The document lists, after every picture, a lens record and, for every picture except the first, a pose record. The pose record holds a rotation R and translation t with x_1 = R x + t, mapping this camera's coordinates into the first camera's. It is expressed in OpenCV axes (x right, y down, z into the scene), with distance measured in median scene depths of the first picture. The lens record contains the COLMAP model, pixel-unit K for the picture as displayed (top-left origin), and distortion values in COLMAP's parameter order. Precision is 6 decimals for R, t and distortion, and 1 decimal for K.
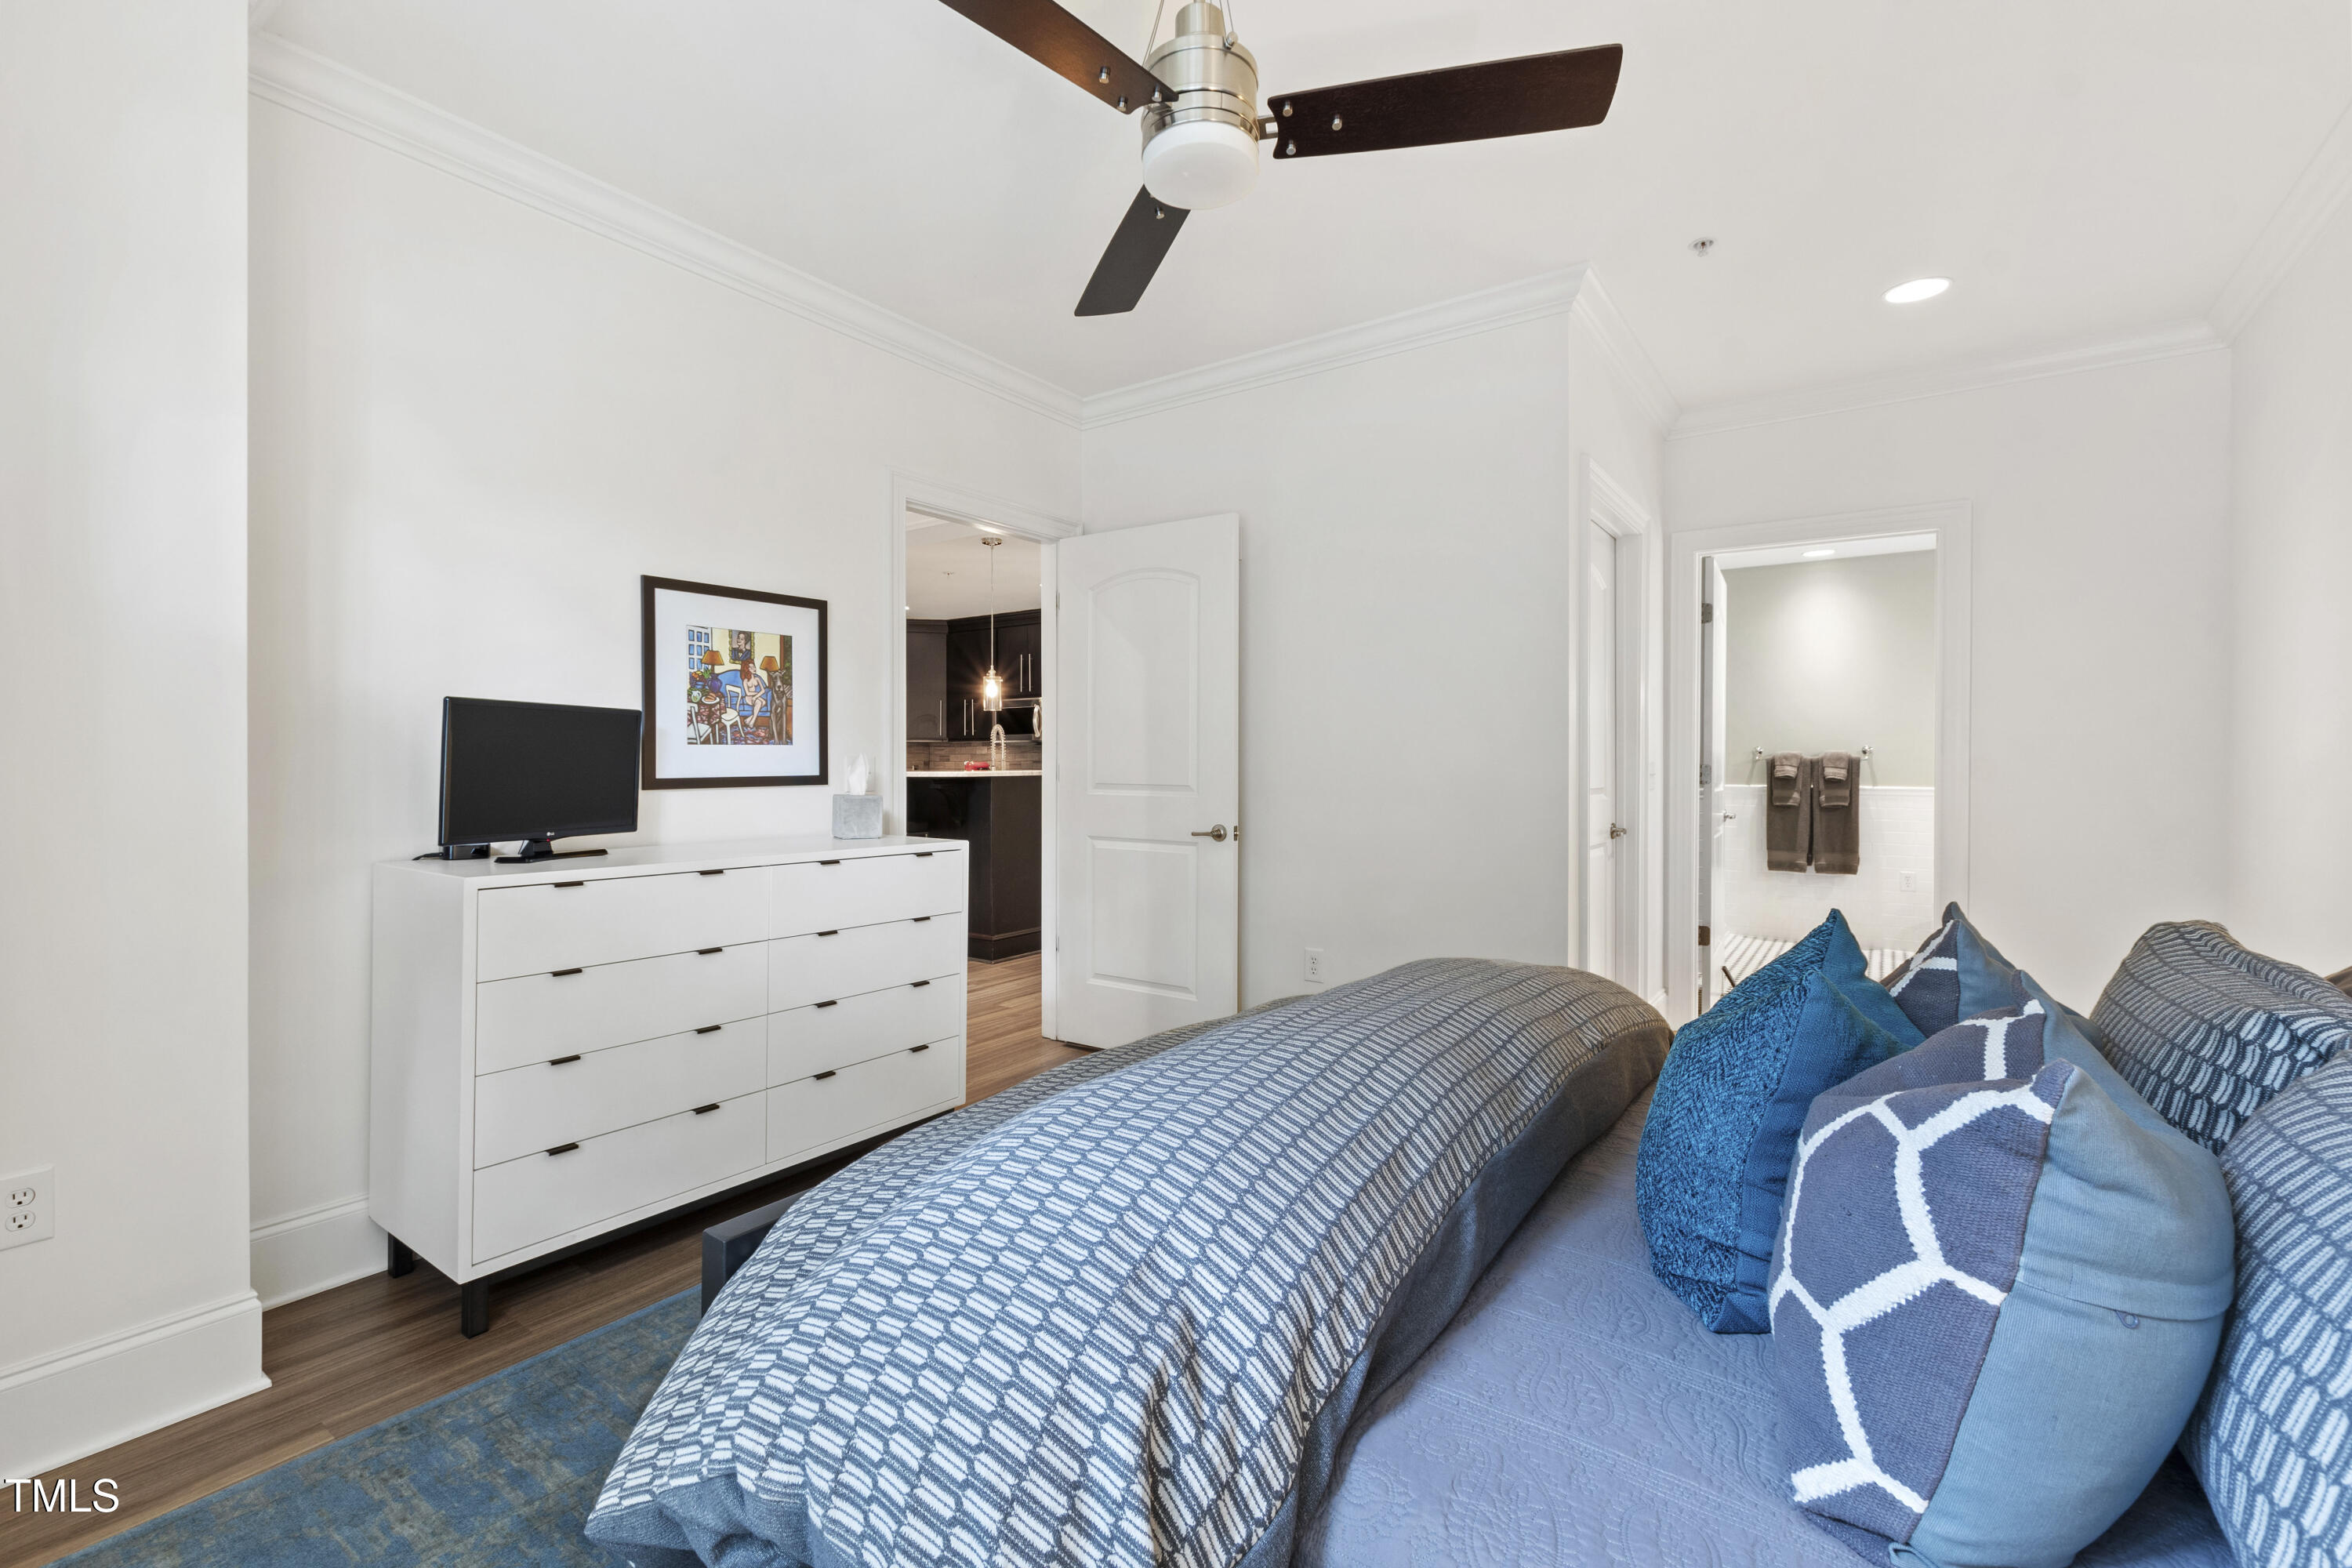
lens RADIAL K [[1022.5, 0, 1160.2], [0, 1022.5, 774.0], [0, 0, 1]] dist [0.009648, -0.003752]
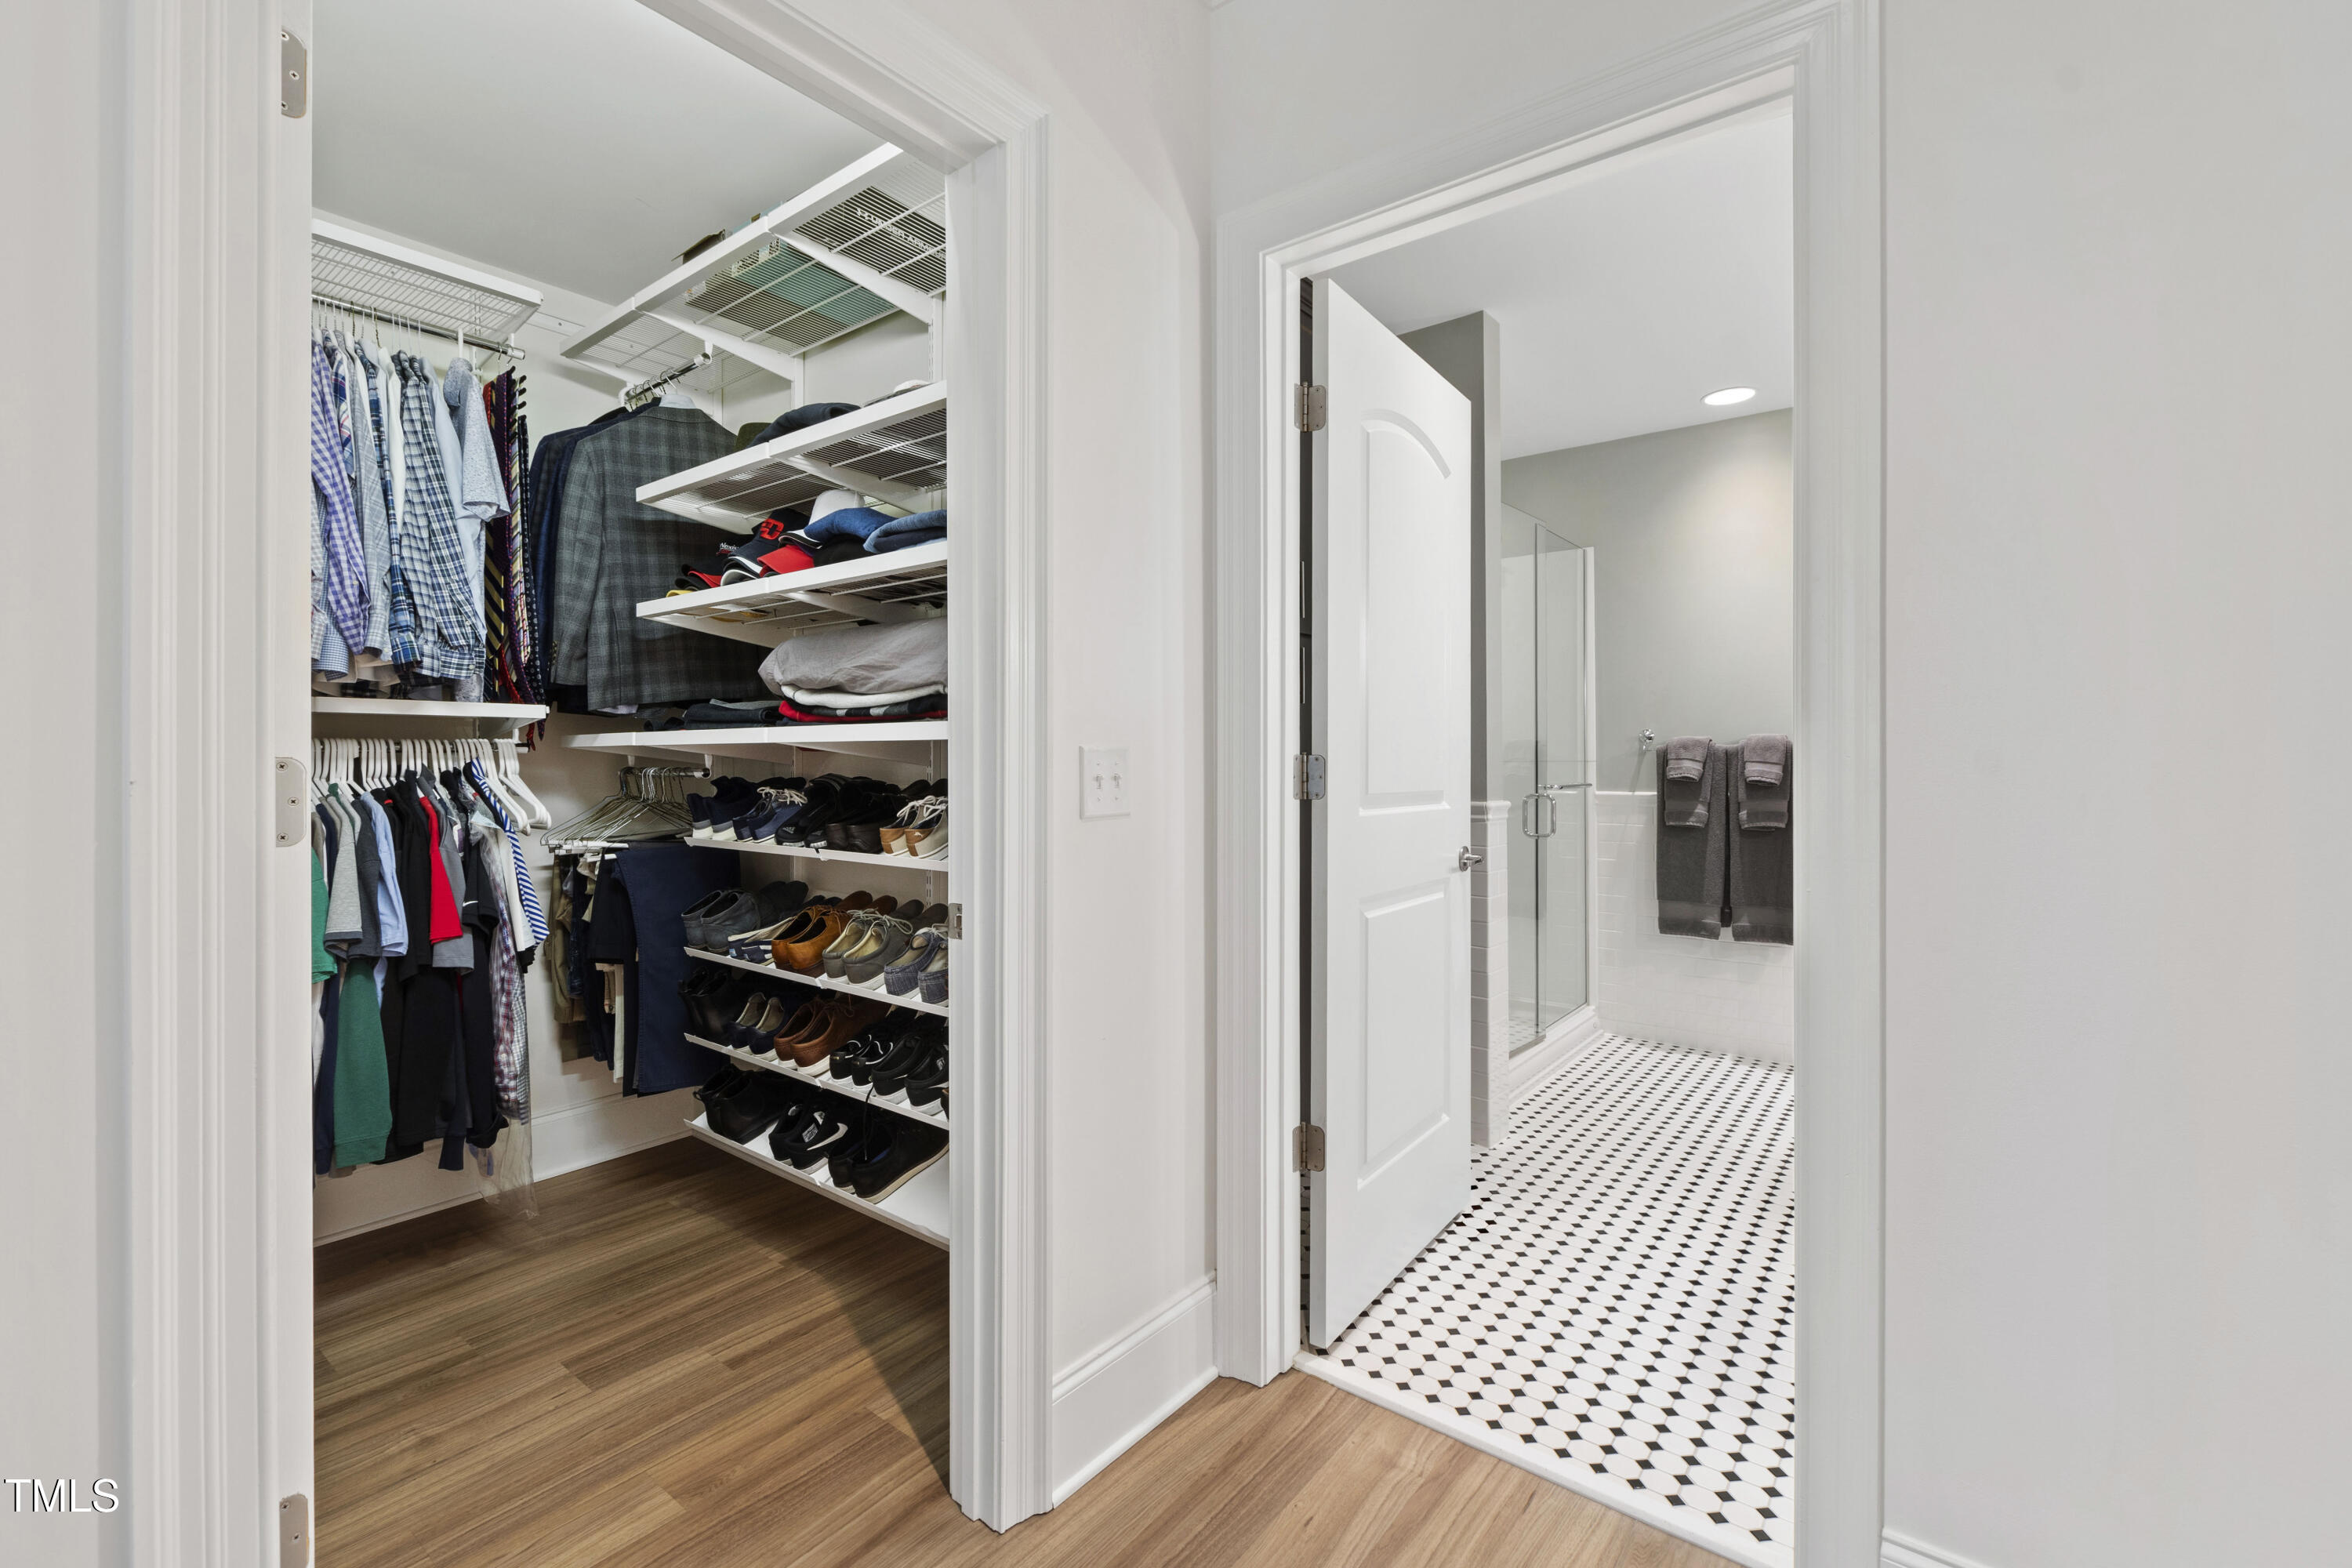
lens RADIAL K [[1022.5, 0, 1186.1], [0, 1022.5, 769.9], [0, 0, 1]] dist [0.009648, -0.003752]
pose [[0.999023, -0.003271, -0.044080, 0.347877], [0.003073, 0.999985, -0.004564, -0.000434], [0.044094, 0.004424, 0.999018, 0.392839]]
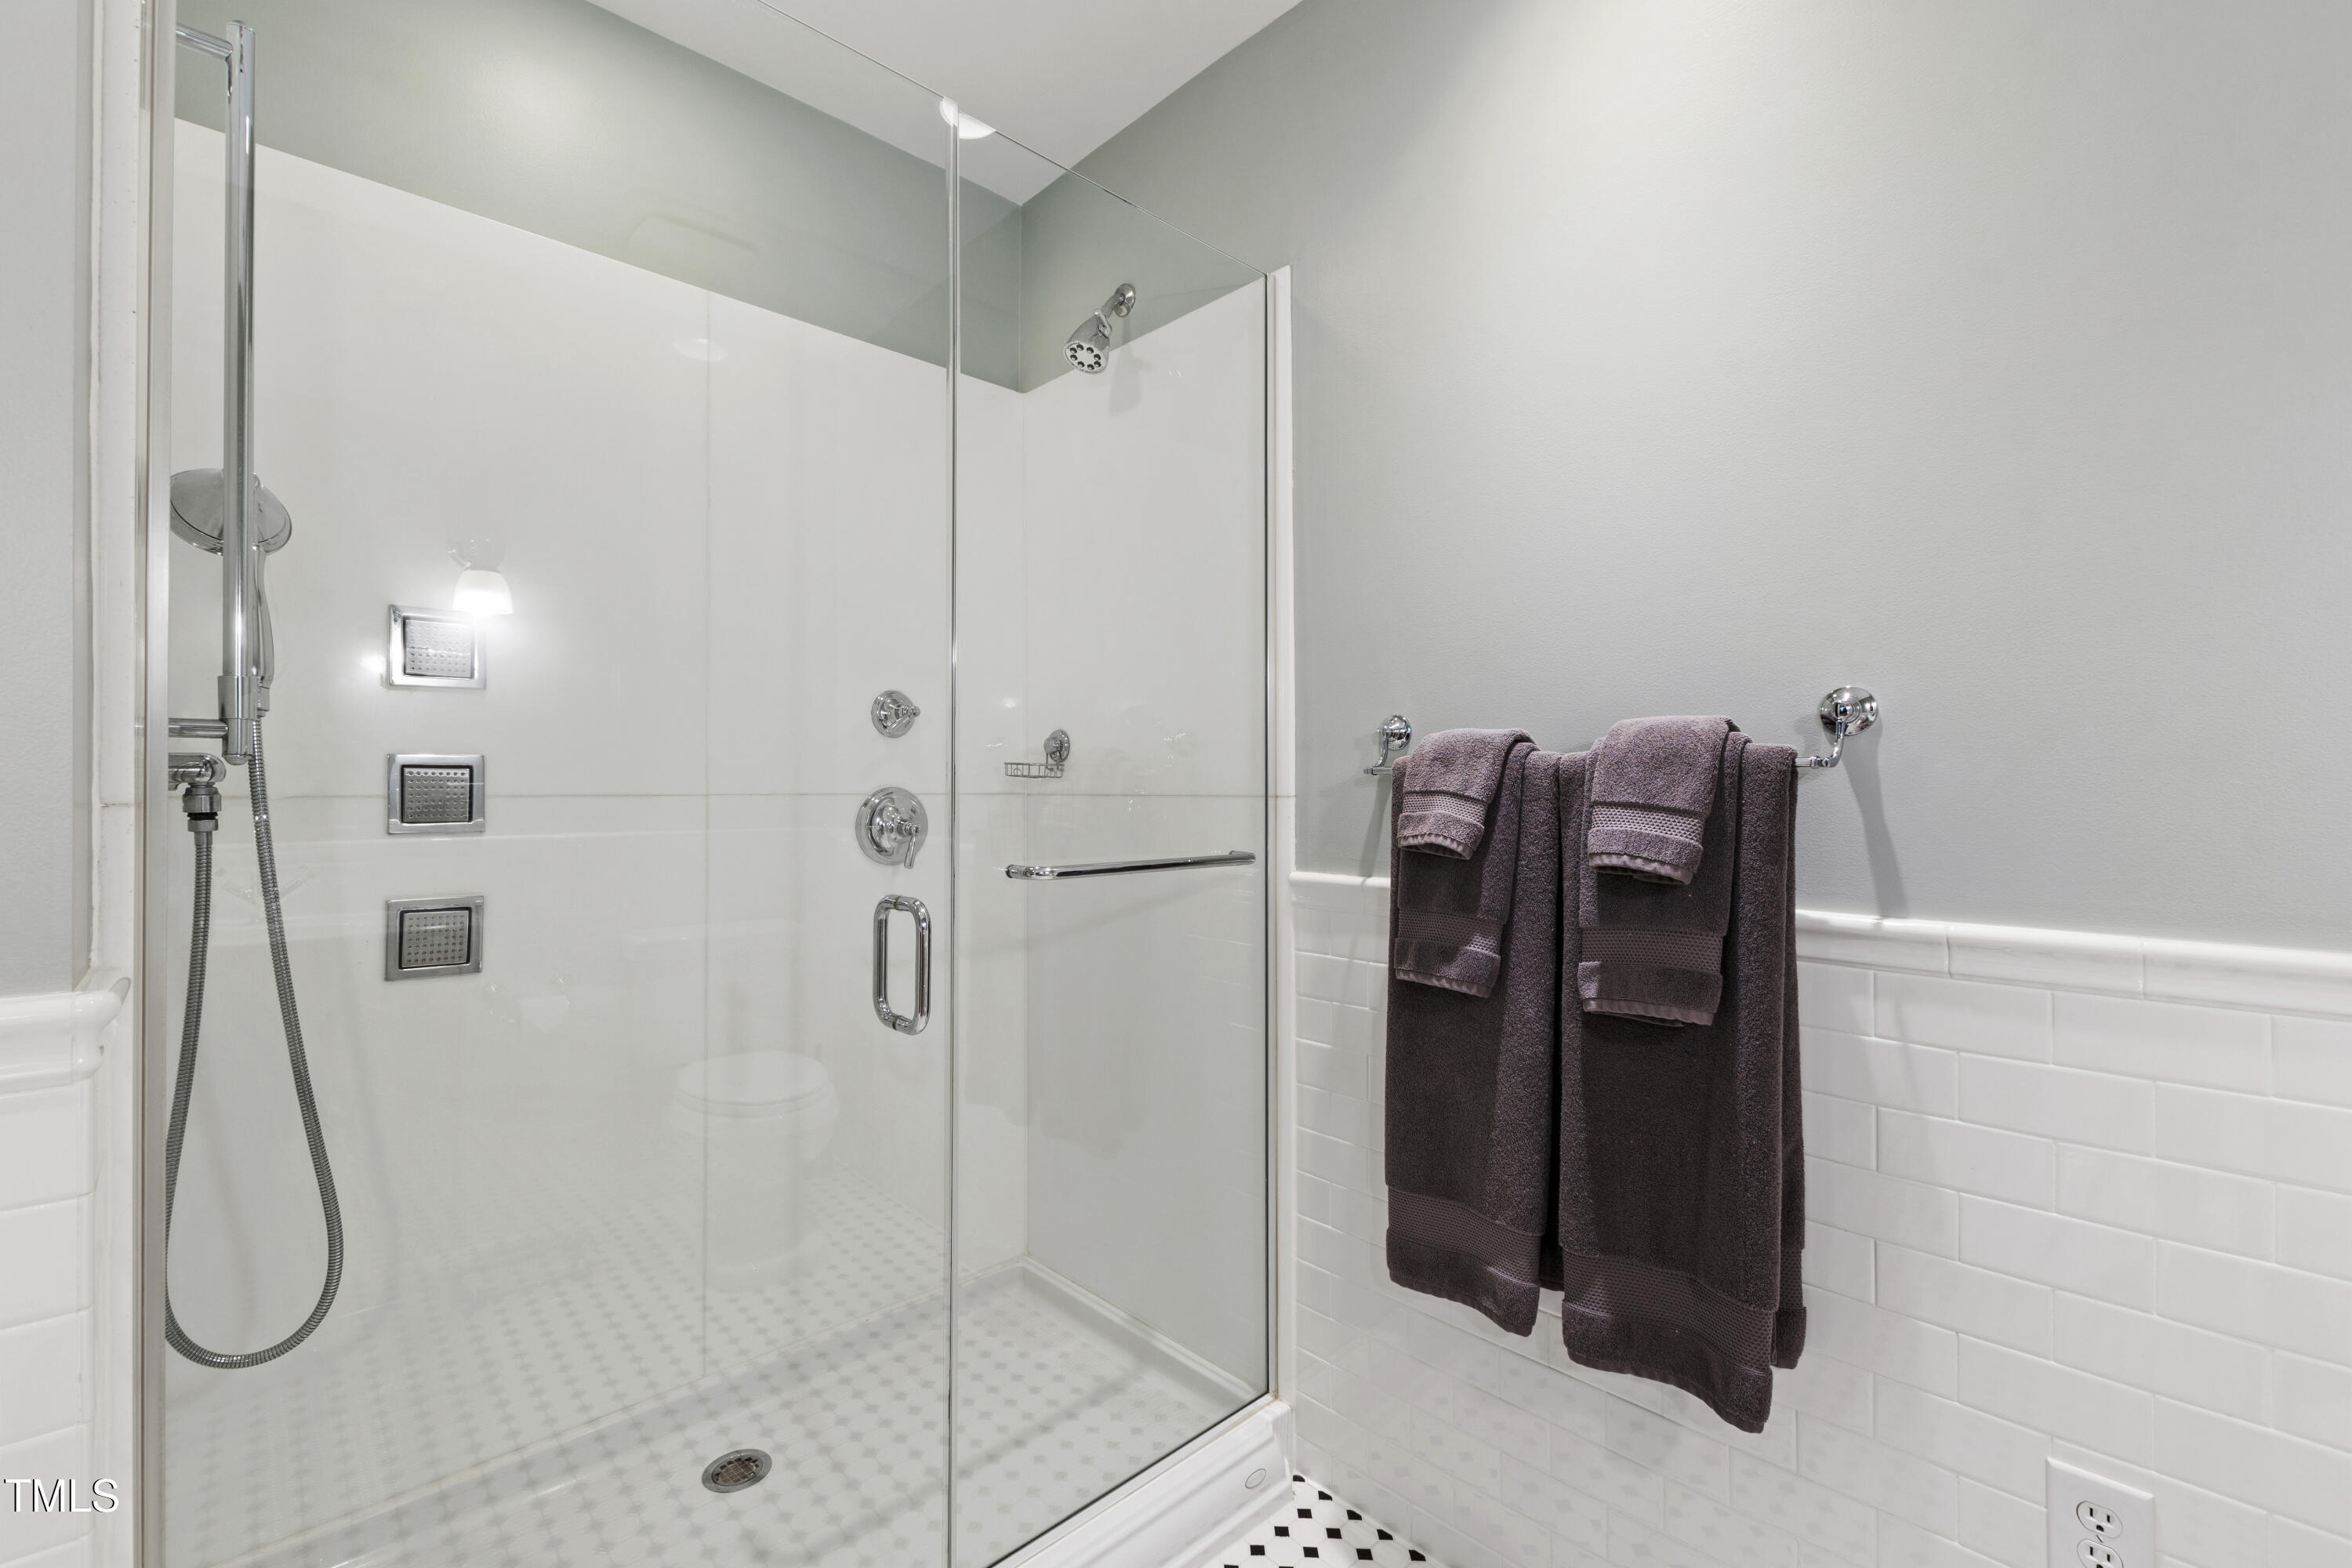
lens RADIAL K [[1022.5, 0, 1169.9], [0, 1022.5, 787.9], [0, 0, 1]] dist [0.009648, -0.003752]
pose [[0.979099, 0.000309, -0.203385, 0.601299], [-0.000796, 0.999997, -0.002310, -0.009190], [0.203384, 0.002424, 0.979096, 0.791658]]
